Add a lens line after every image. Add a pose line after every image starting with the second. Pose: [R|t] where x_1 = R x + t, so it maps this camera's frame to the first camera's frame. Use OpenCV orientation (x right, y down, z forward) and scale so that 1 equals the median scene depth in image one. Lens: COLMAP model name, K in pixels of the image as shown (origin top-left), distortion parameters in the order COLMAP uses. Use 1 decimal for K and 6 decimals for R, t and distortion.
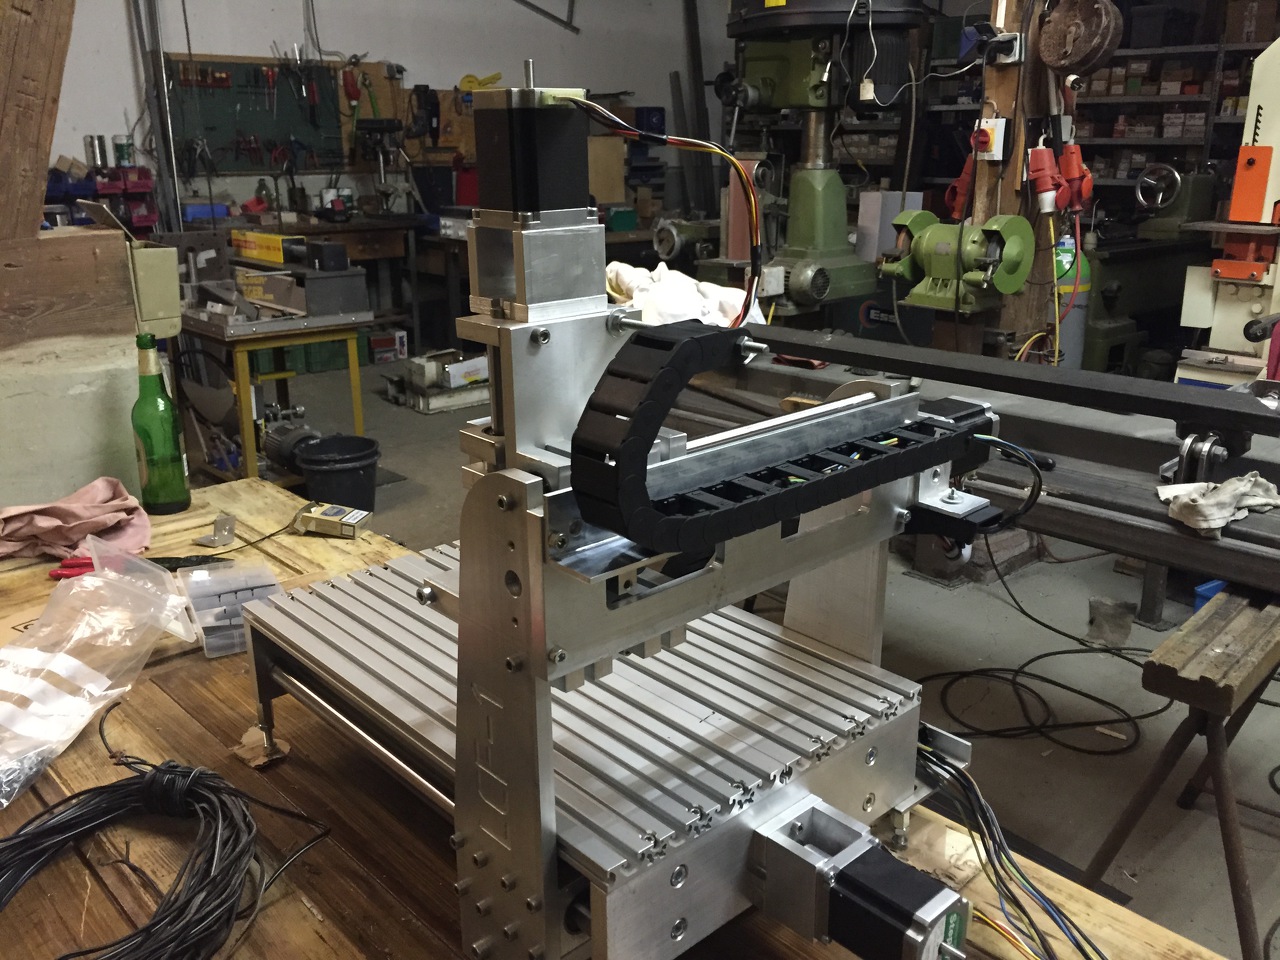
lens RADIAL K [[1100.9, 0, 640.0], [0, 1100.9, 480.0], [0, 0, 1]] dist [0.083426, -0.109785]
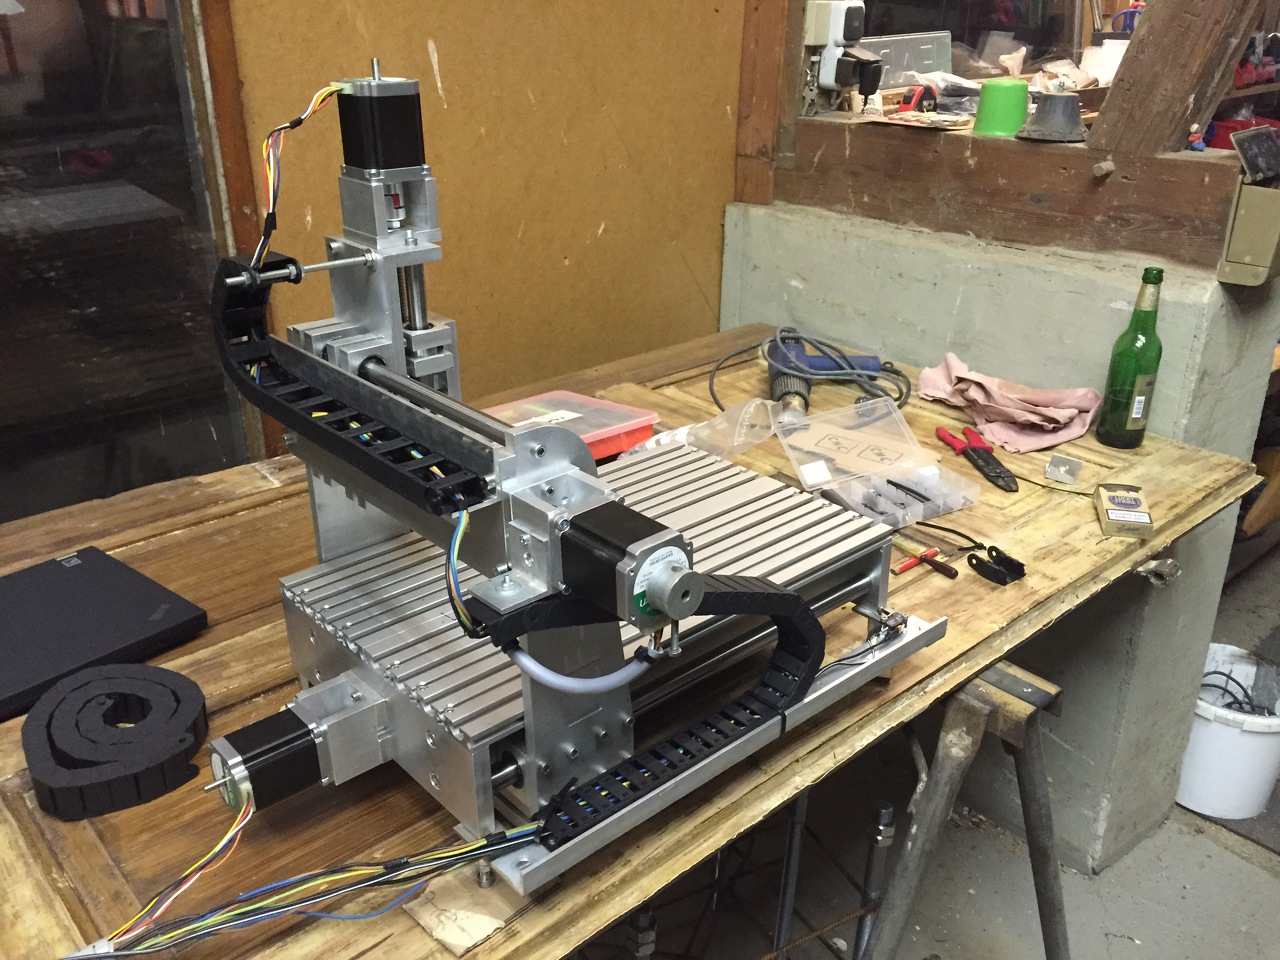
lens RADIAL K [[1100.9, 0, 640.0], [0, 1100.9, 480.0], [0, 0, 1]] dist [0.083426, -0.109785]
pose [[-0.017694, 0.414232, -0.909999, 0.214131], [-0.307064, 0.863906, 0.399221, -0.089017], [0.951524, 0.286492, 0.111910, 0.204234]]
